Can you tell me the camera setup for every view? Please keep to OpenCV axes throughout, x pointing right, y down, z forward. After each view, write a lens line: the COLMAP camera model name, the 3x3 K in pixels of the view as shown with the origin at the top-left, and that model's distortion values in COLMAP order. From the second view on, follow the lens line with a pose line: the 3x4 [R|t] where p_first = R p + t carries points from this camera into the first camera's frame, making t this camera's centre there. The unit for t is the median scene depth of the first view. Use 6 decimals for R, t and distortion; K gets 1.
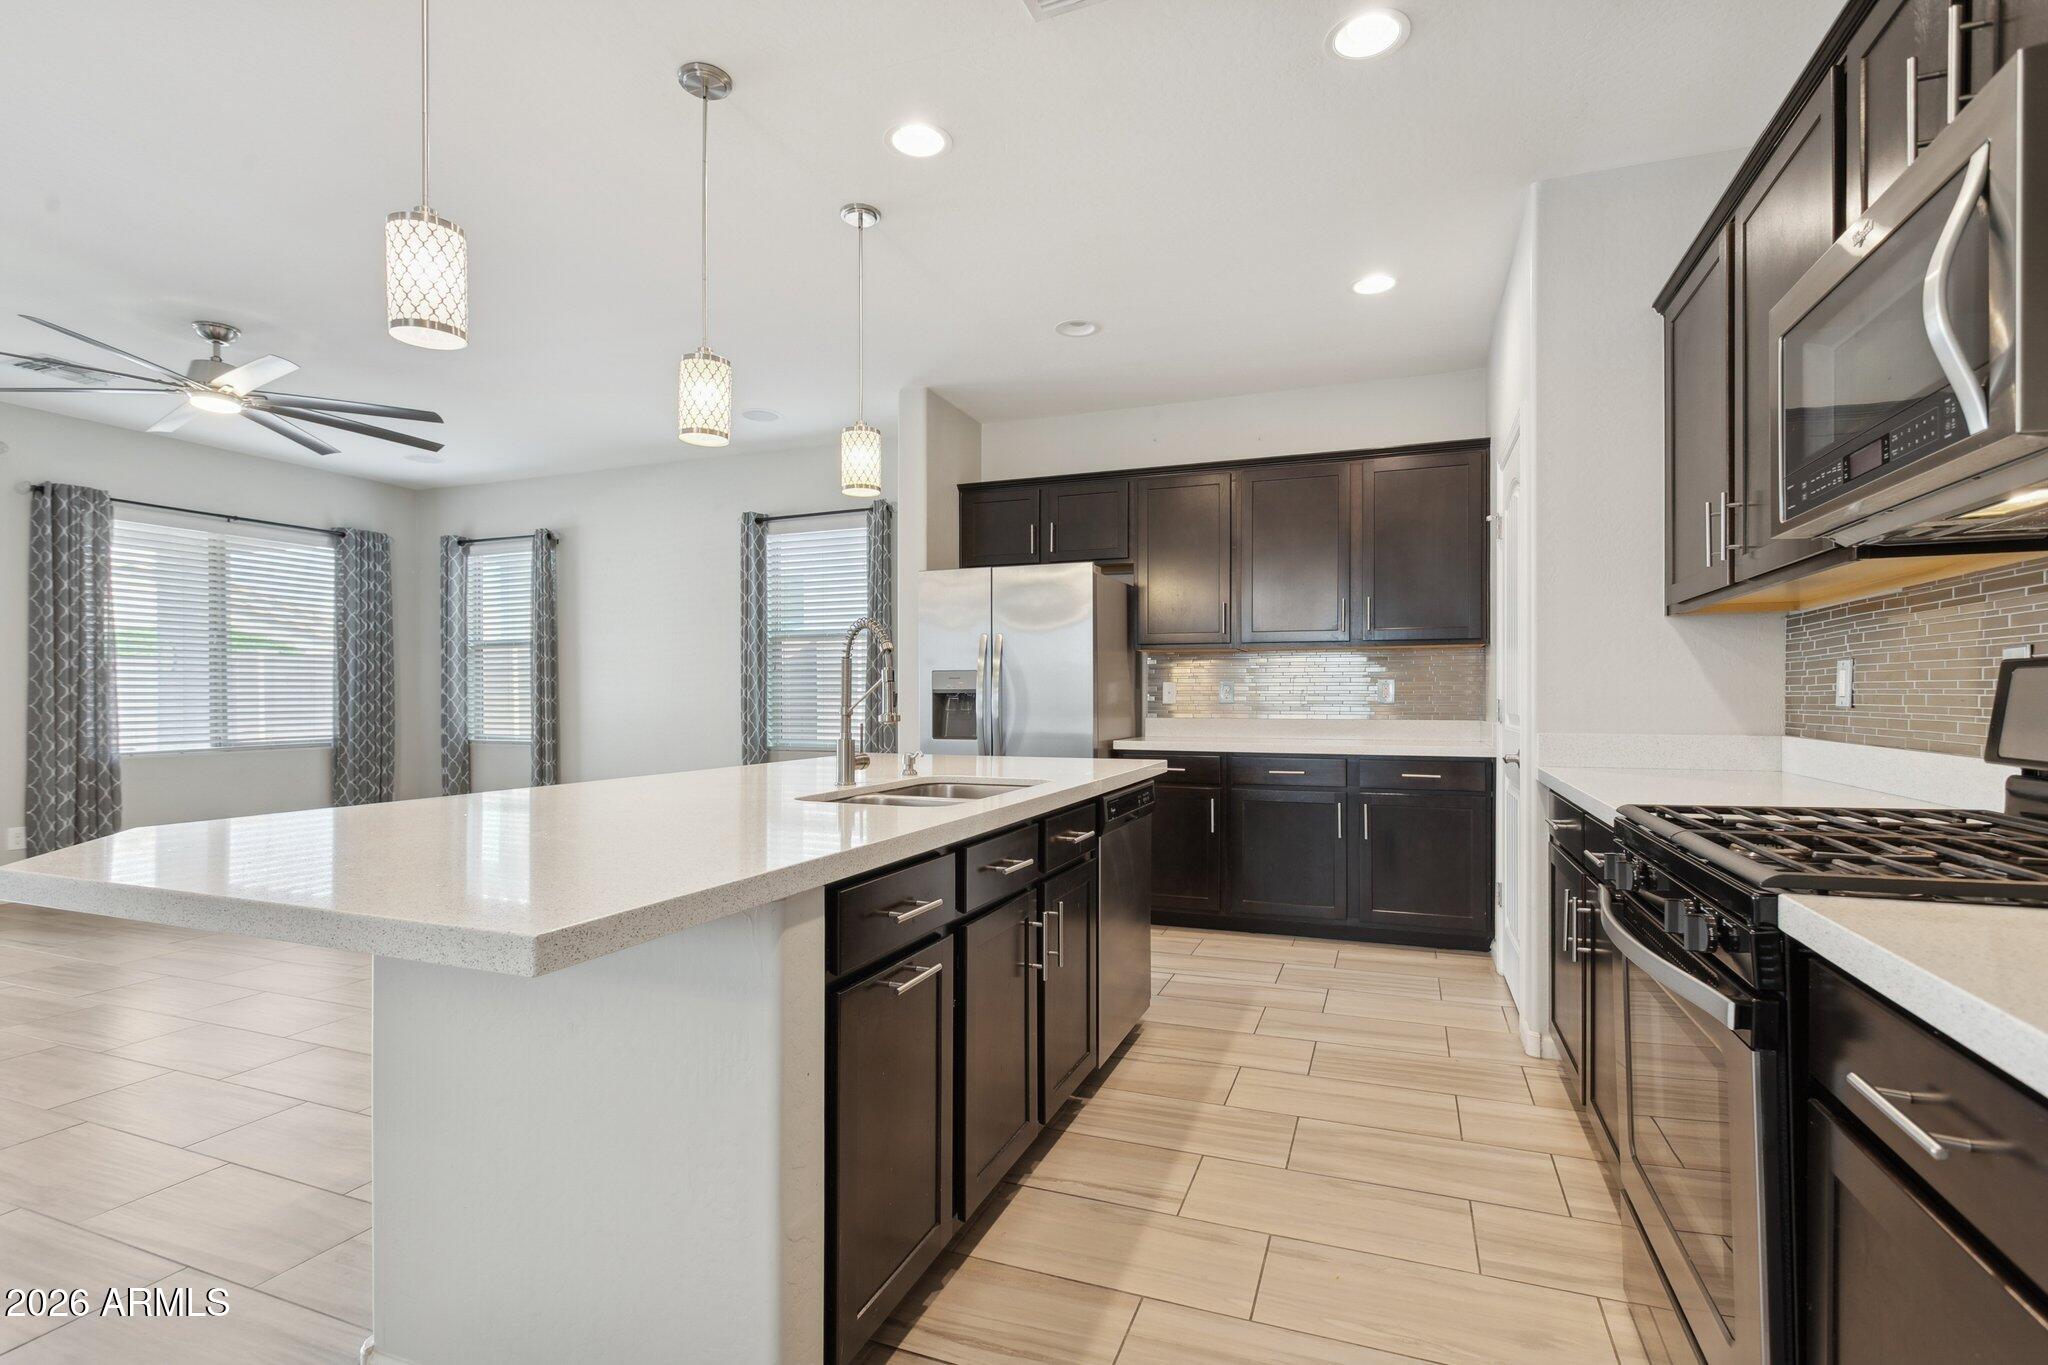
lens RADIAL K [[956.1, 0, 1024.5], [0, 956.1, 695.7], [0, 0, 1]] dist [-0.001584, 0.000922]
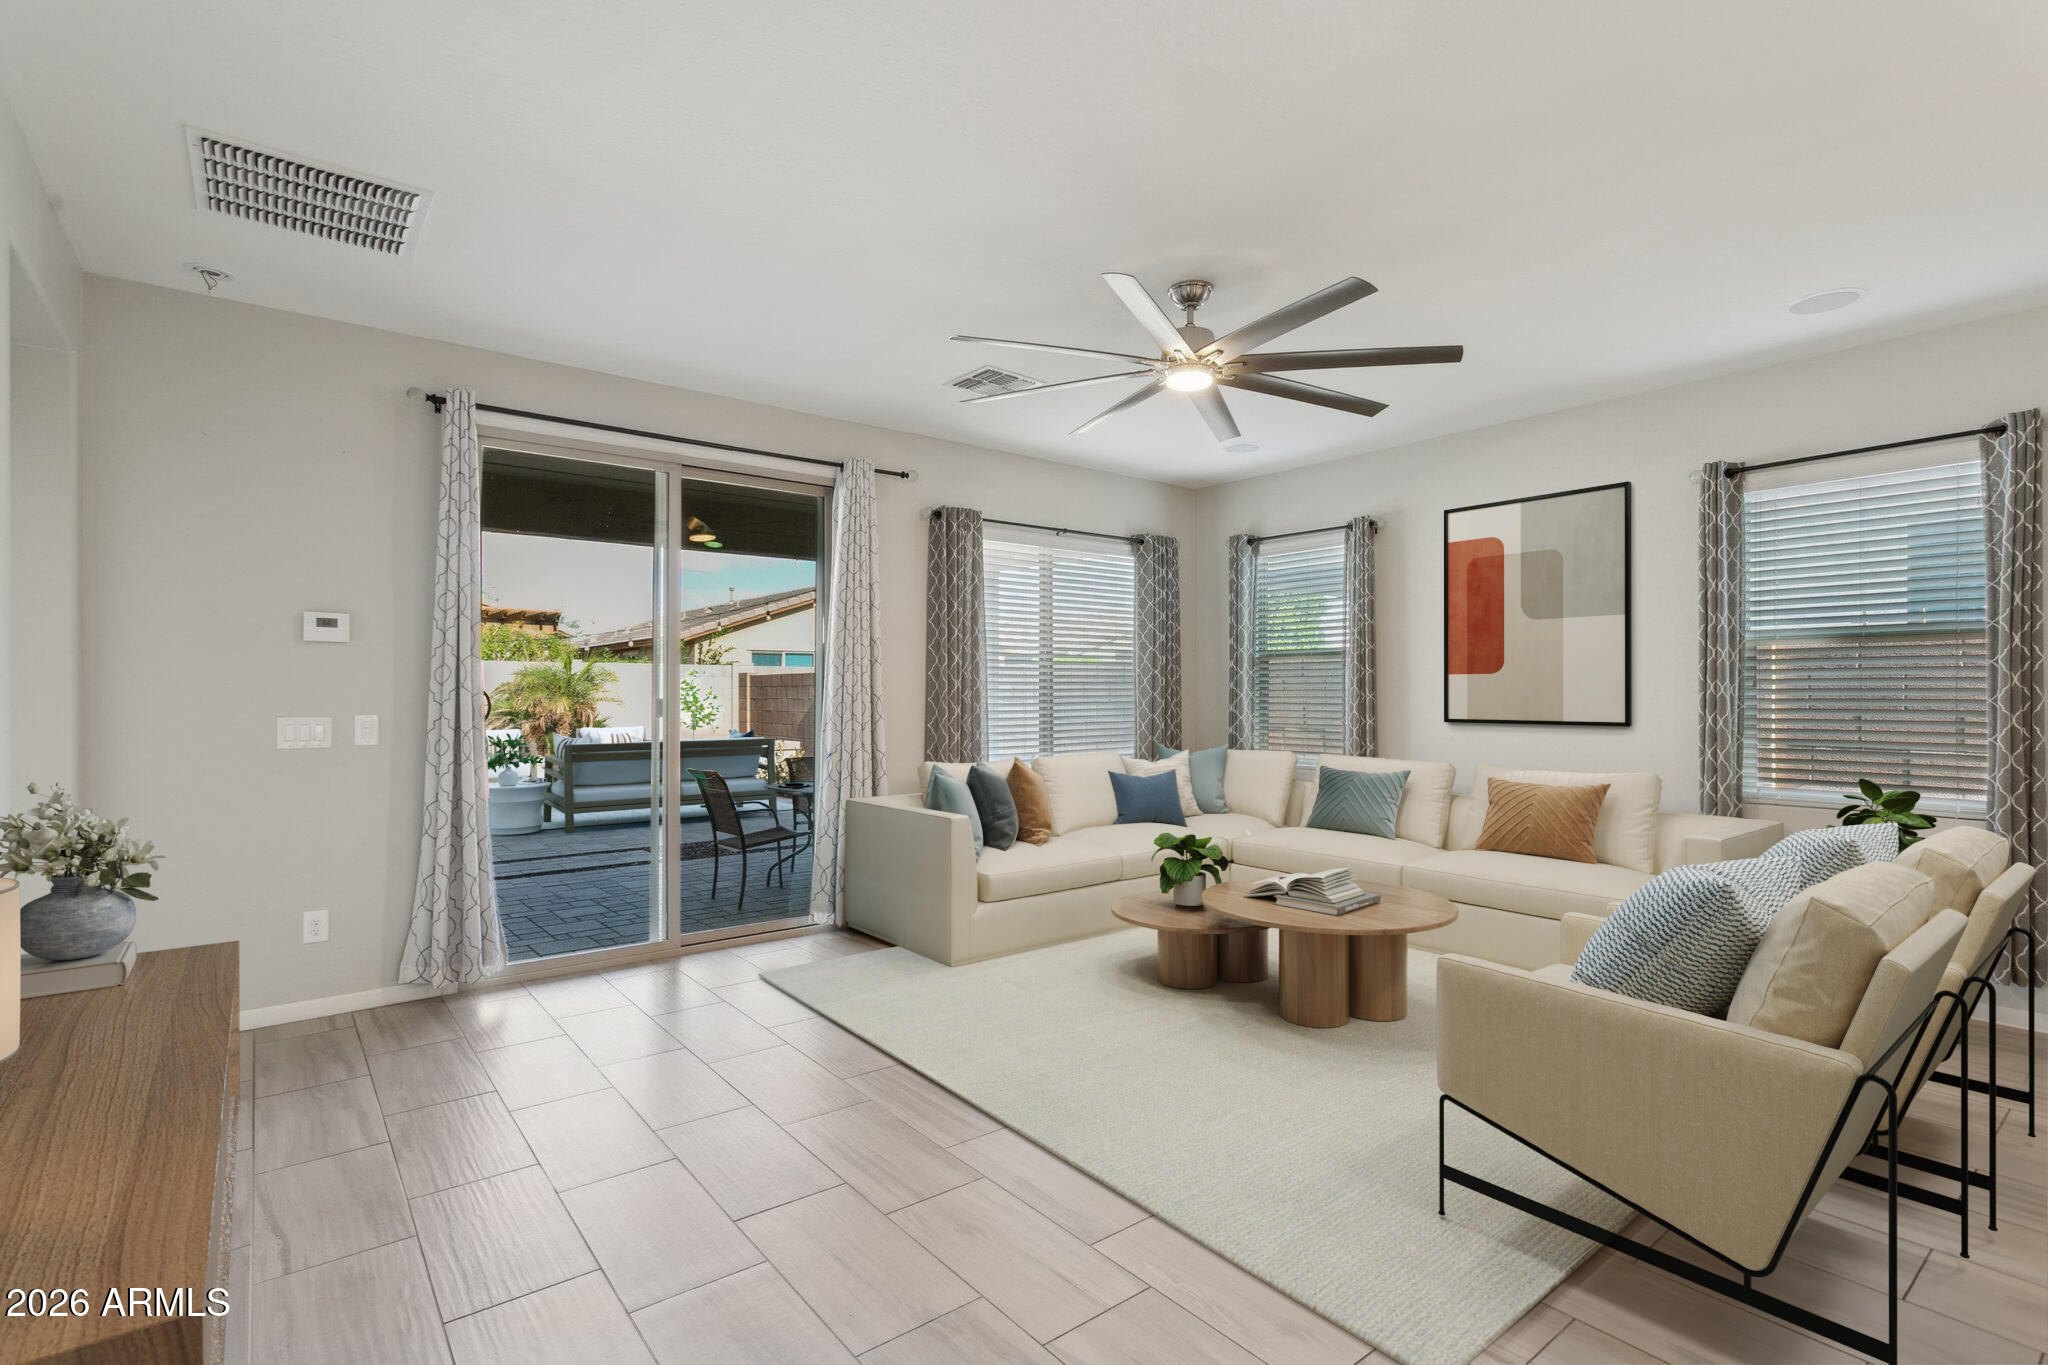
lens RADIAL K [[956.1, 0, 1024.5], [0, 956.1, 695.7], [0, 0, 1]] dist [-0.001584, 0.000922]
pose [[0.863651, 0.004330, -0.504071, -0.497993], [-0.002364, 0.999987, 0.004540, -0.030448], [0.504084, -0.002729, 0.863650, 0.187641]]
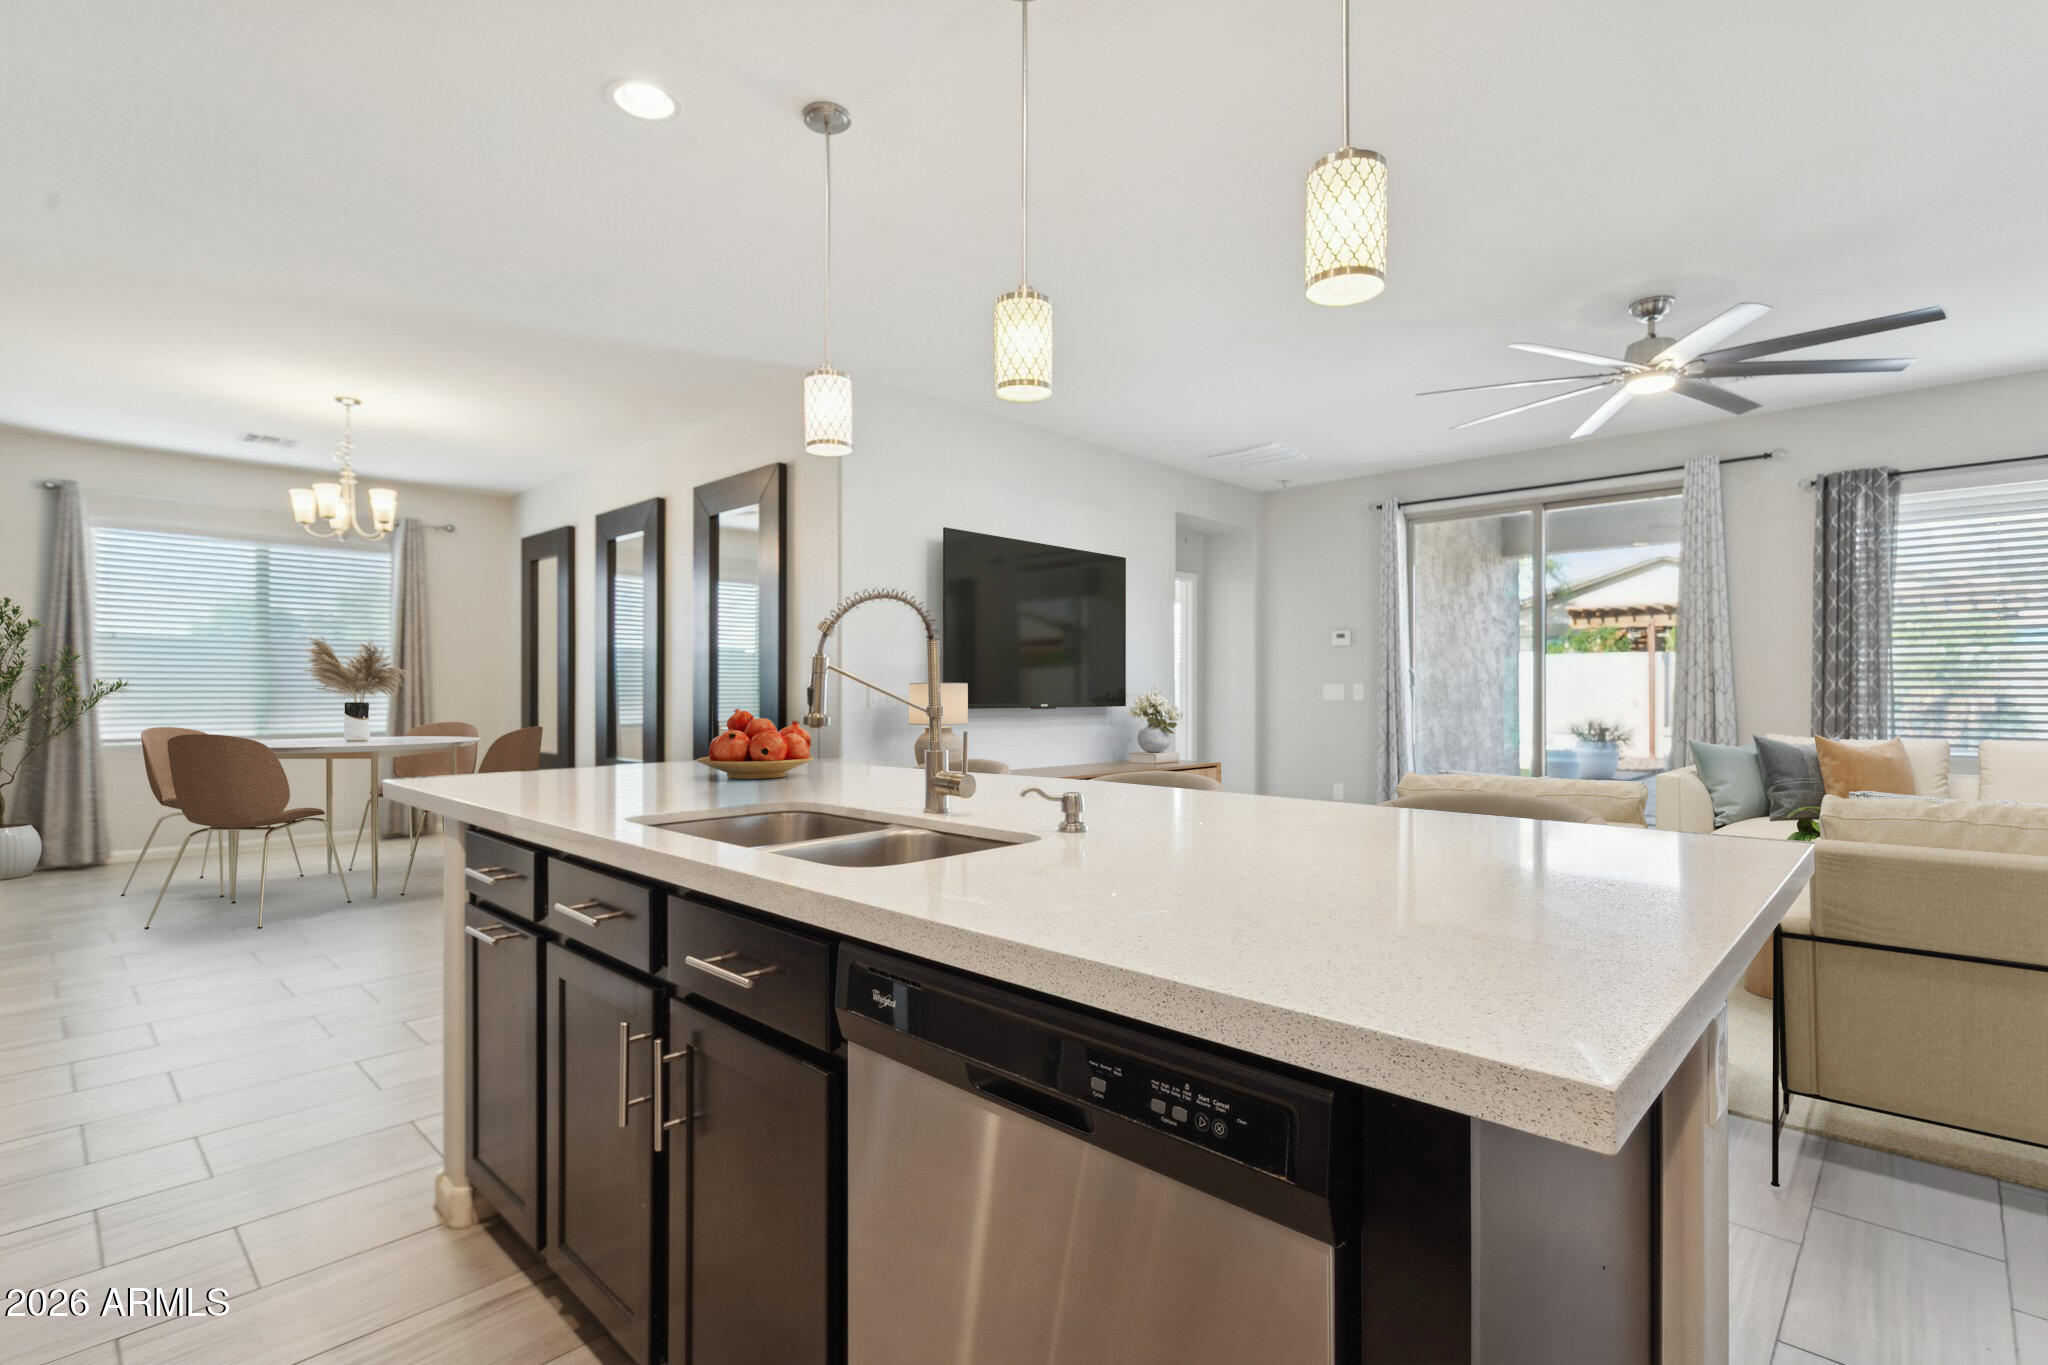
lens RADIAL K [[956.1, 0, 1024.5], [0, 956.1, 695.7], [0, 0, 1]] dist [-0.001584, 0.000922]
pose [[-0.386543, 0.006211, -0.922250, 0.241349], [-0.003494, 0.999960, 0.008199, 0.000359], [0.922265, 0.006392, -0.386506, 0.716655]]
